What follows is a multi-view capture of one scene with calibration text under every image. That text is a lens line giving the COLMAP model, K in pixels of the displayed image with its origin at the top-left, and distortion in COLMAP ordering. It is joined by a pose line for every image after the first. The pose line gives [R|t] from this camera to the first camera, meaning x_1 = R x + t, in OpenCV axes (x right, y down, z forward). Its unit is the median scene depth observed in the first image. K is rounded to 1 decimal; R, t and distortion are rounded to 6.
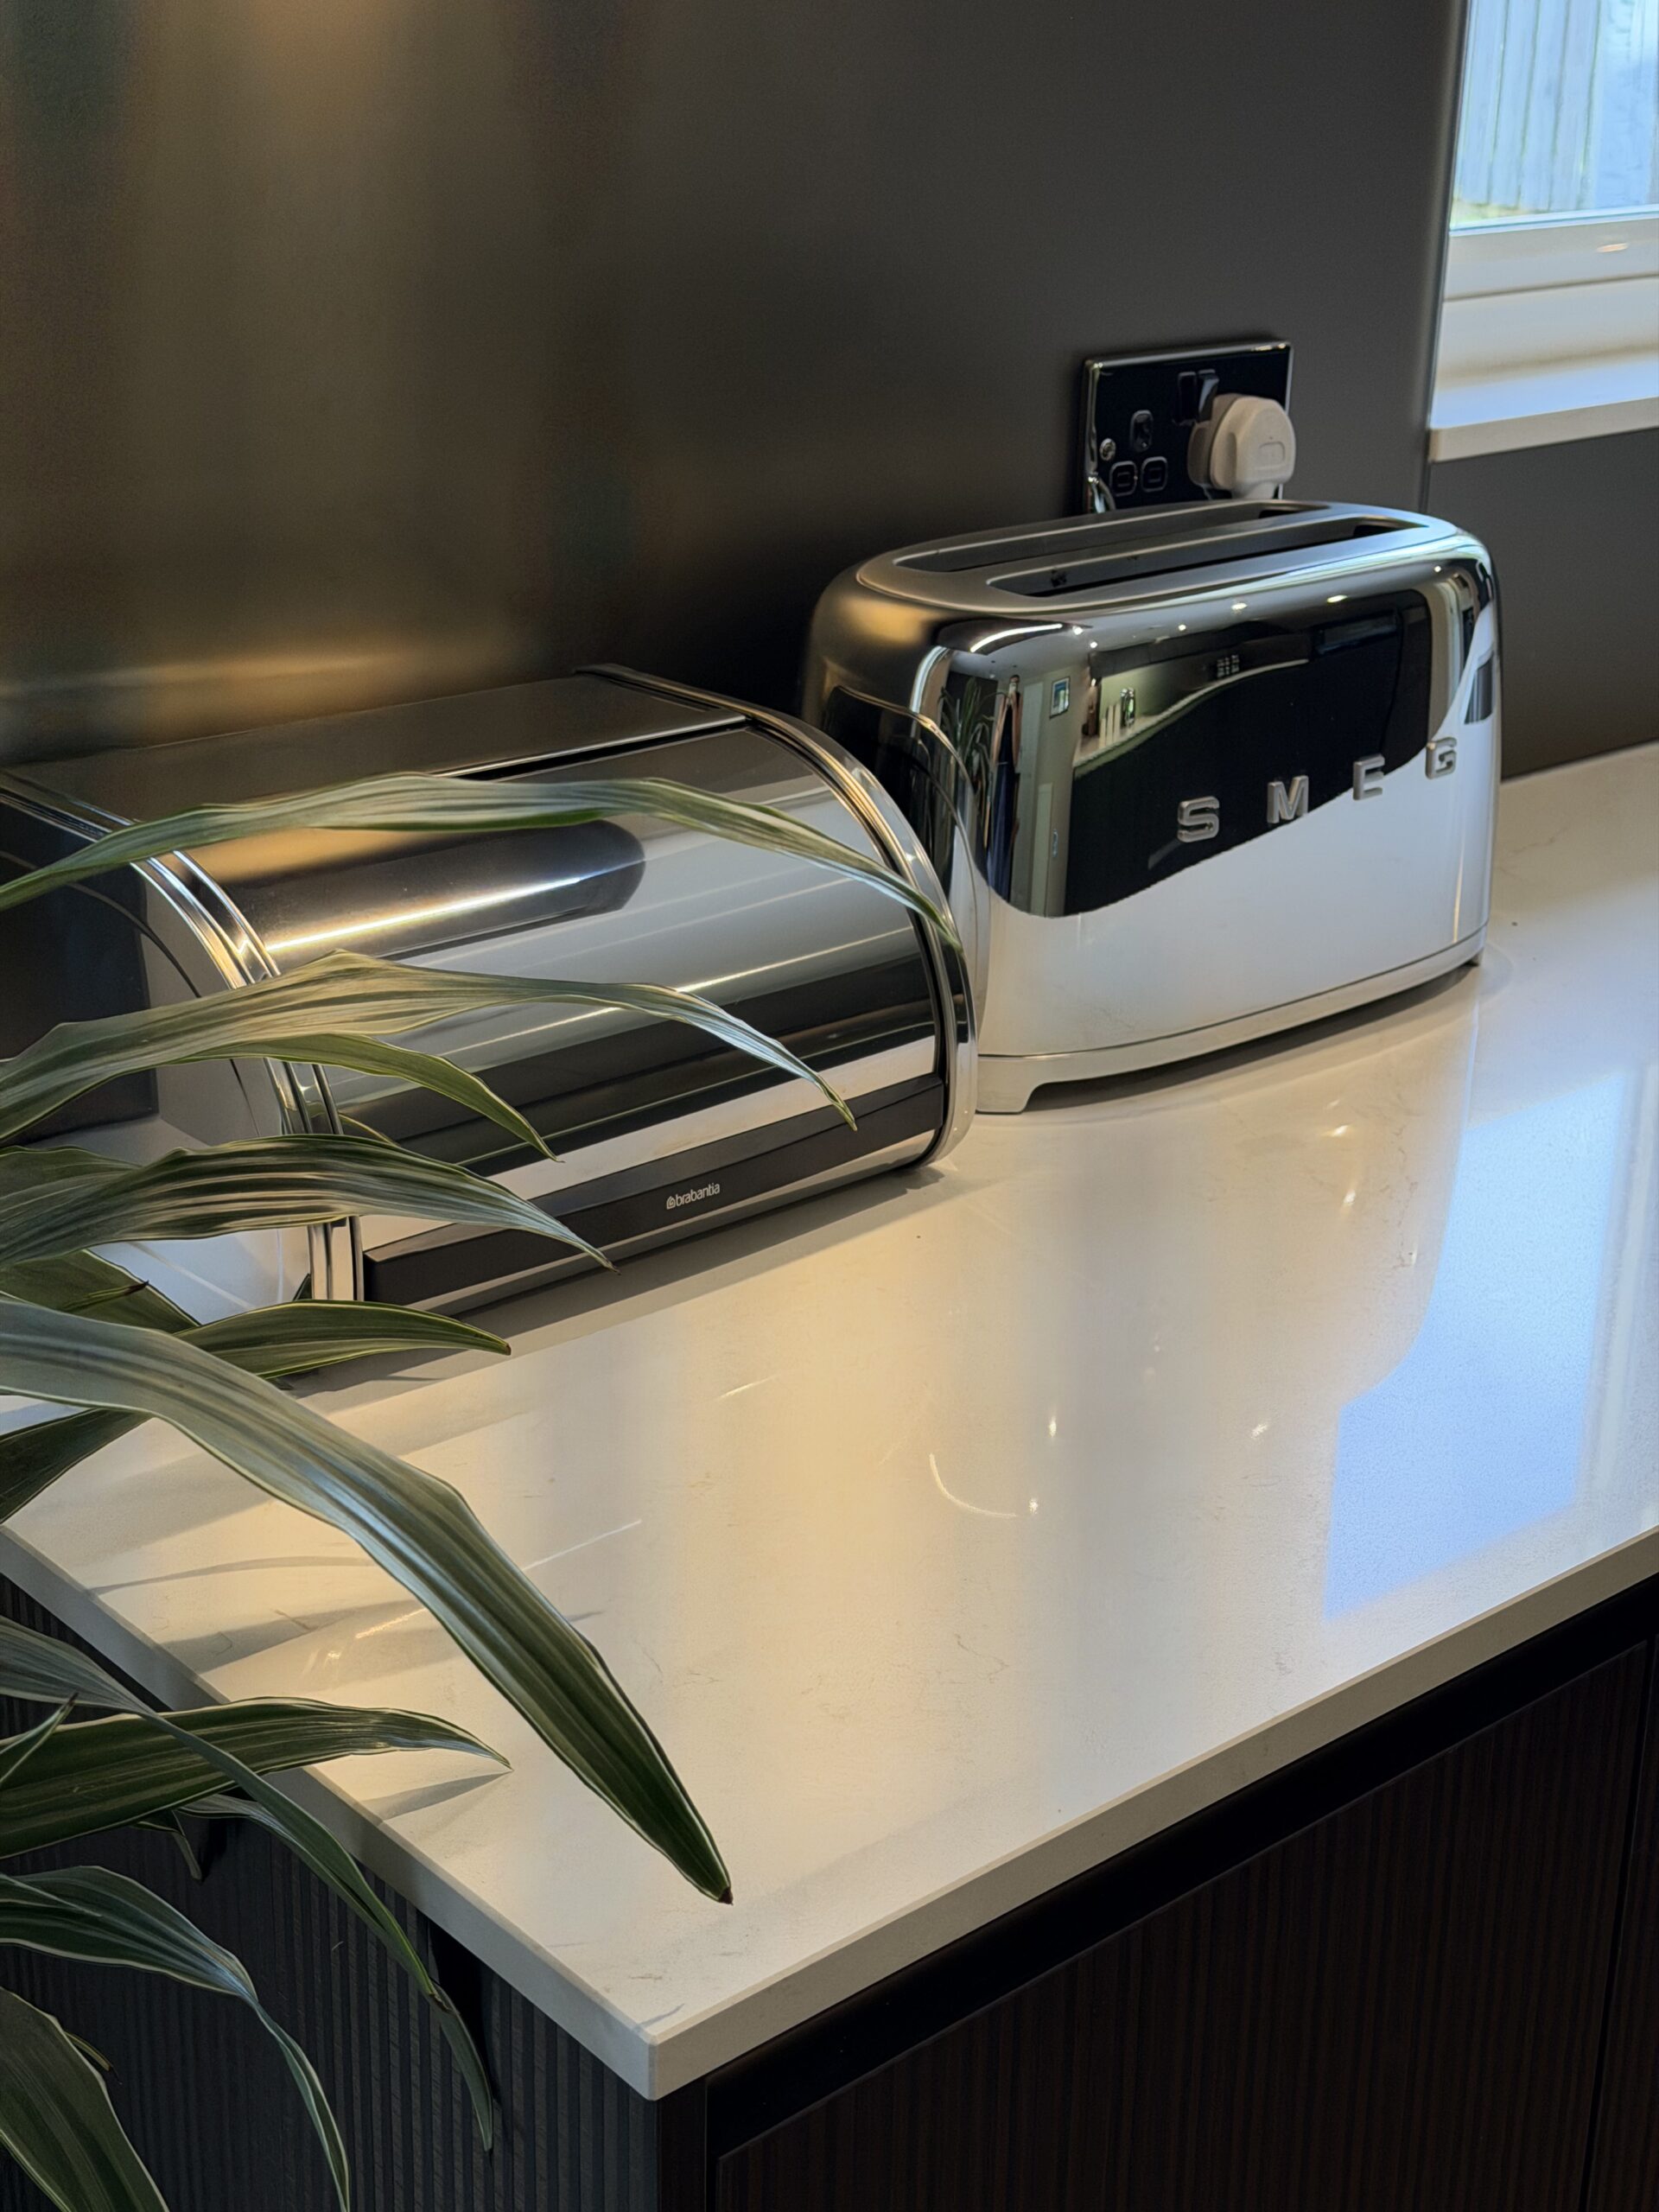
lens RADIAL K [[3081.0, 0, 829.5], [0, 3081.0, 1106.0], [0, 0, 1]] dist [0.146867, -0.082521]
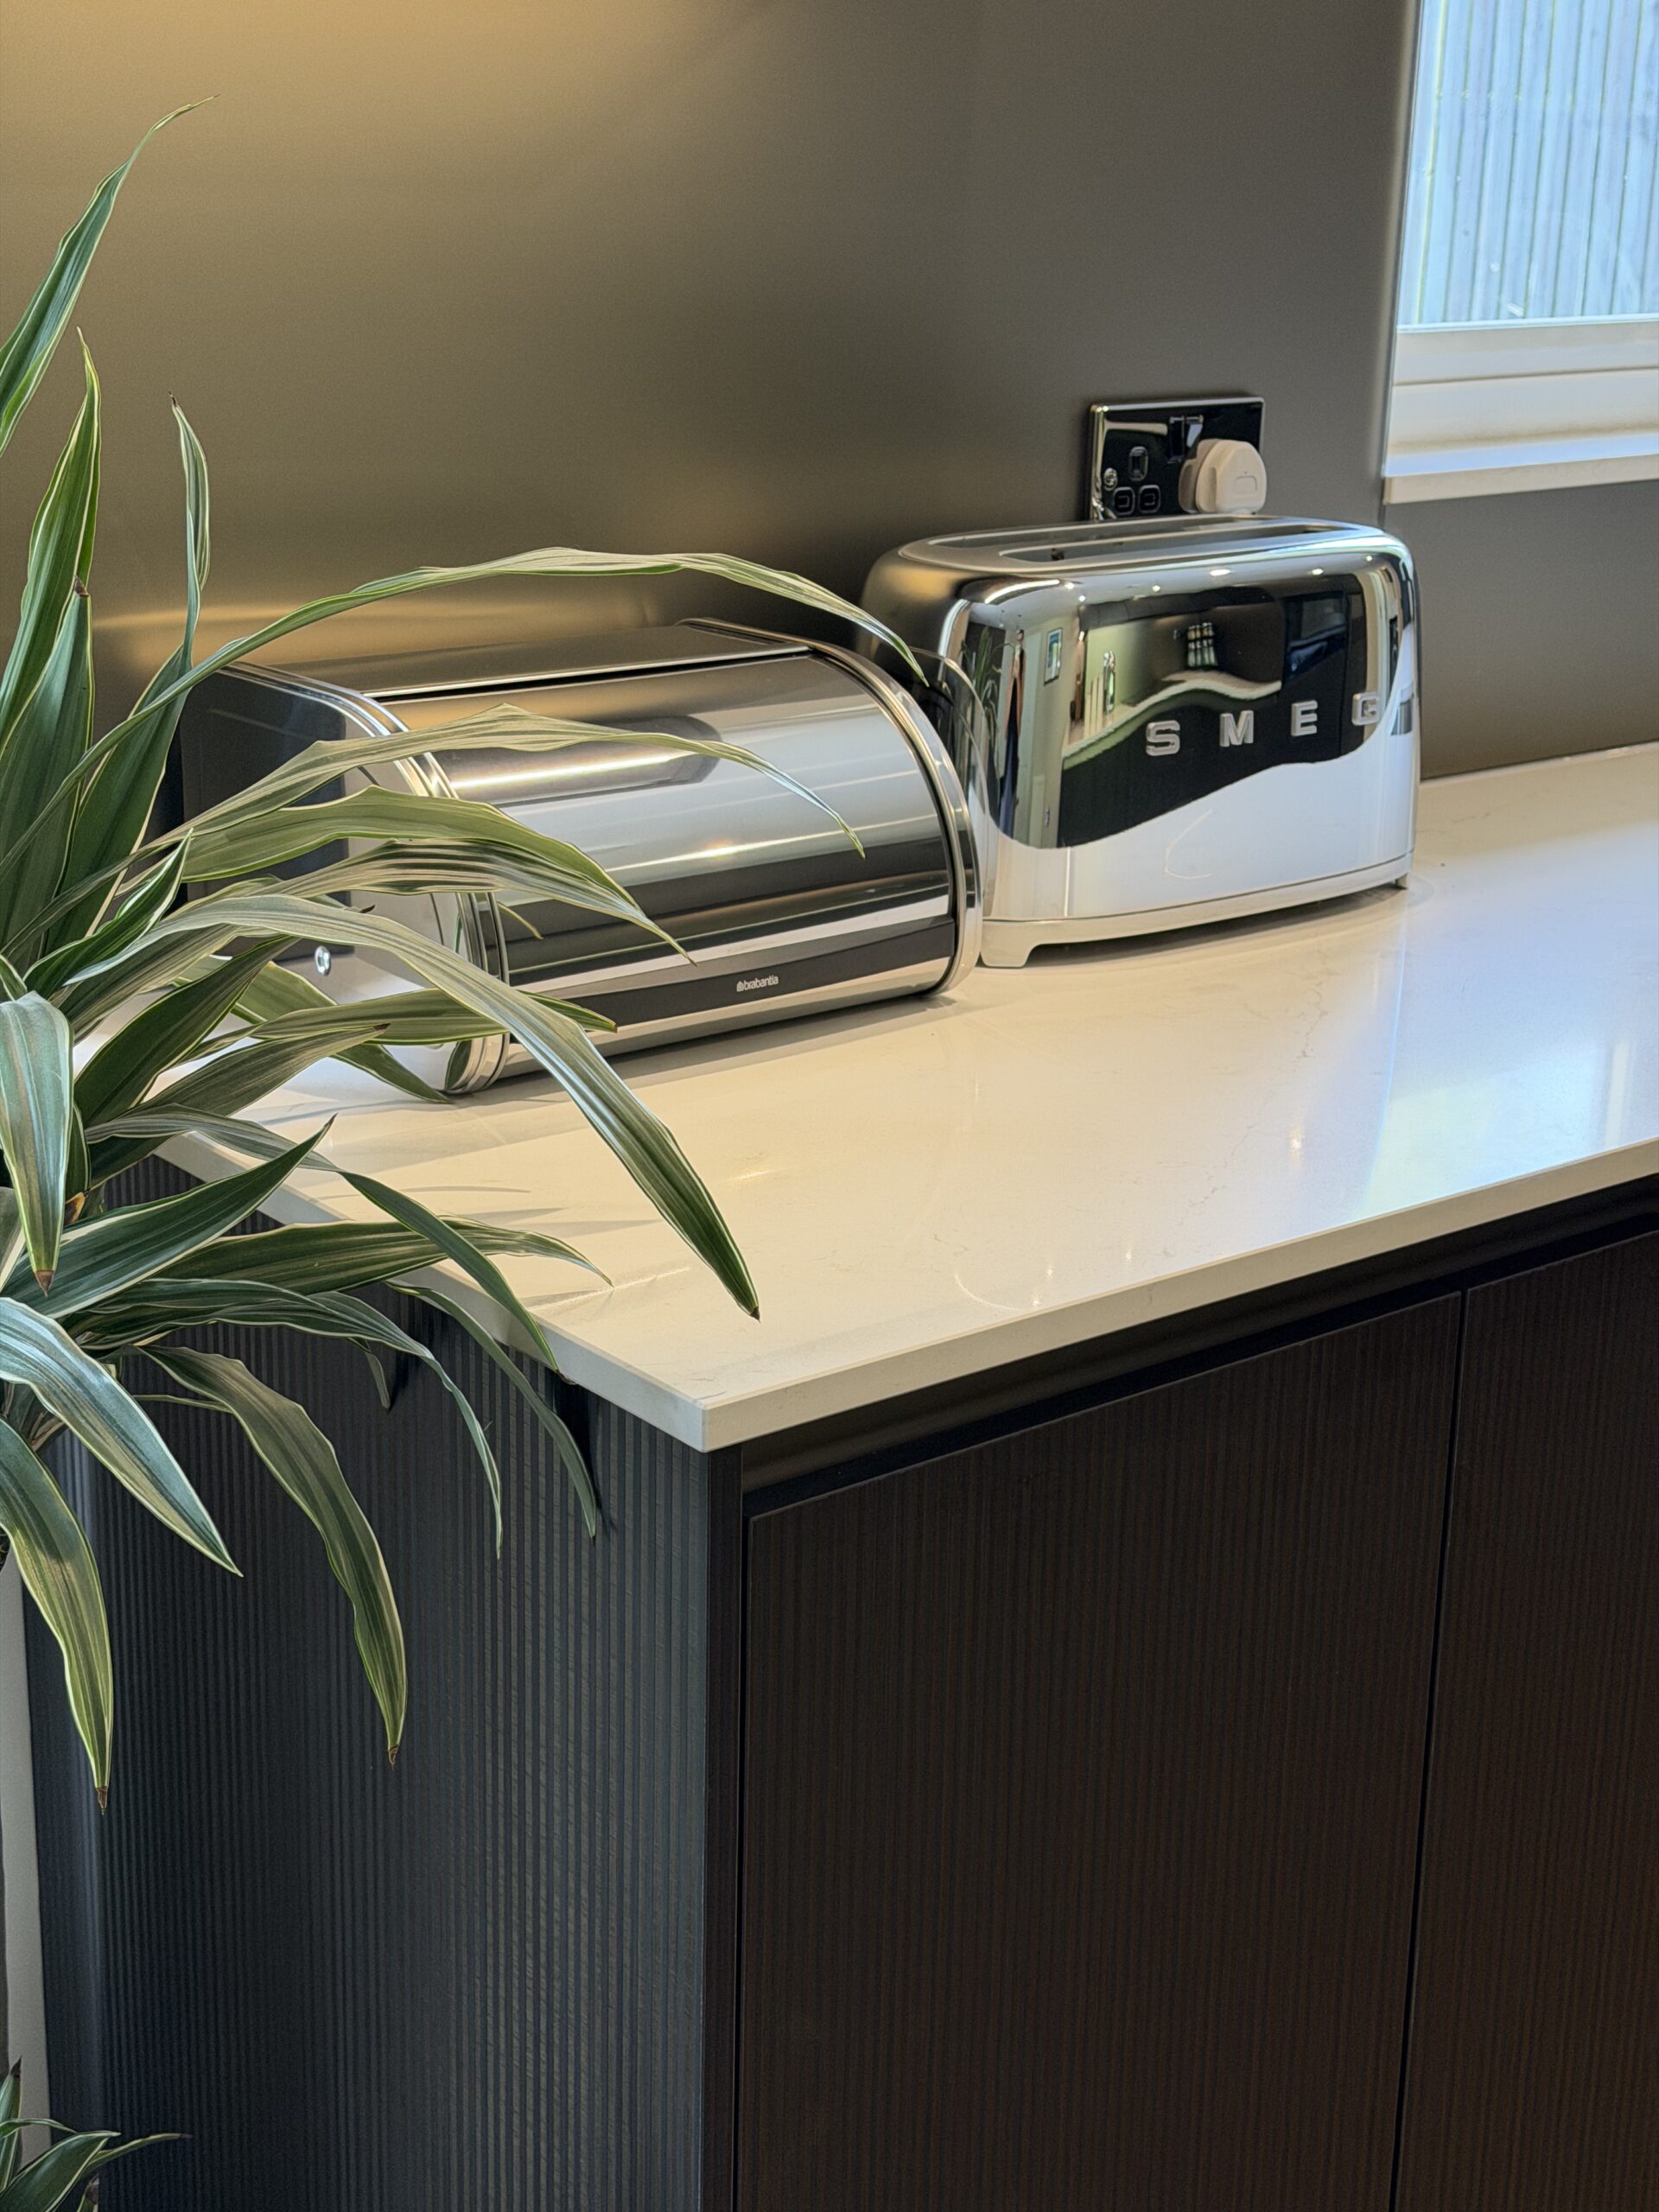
lens RADIAL K [[3081.0, 0, 829.5], [0, 3081.0, 1106.0], [0, 0, 1]] dist [0.146867, -0.082521]
pose [[0.999222, 0.013285, -0.037127, 0.031579], [-0.015668, 0.997784, -0.064663, 0.144471], [0.036185, 0.065194, 0.997216, -0.269218]]
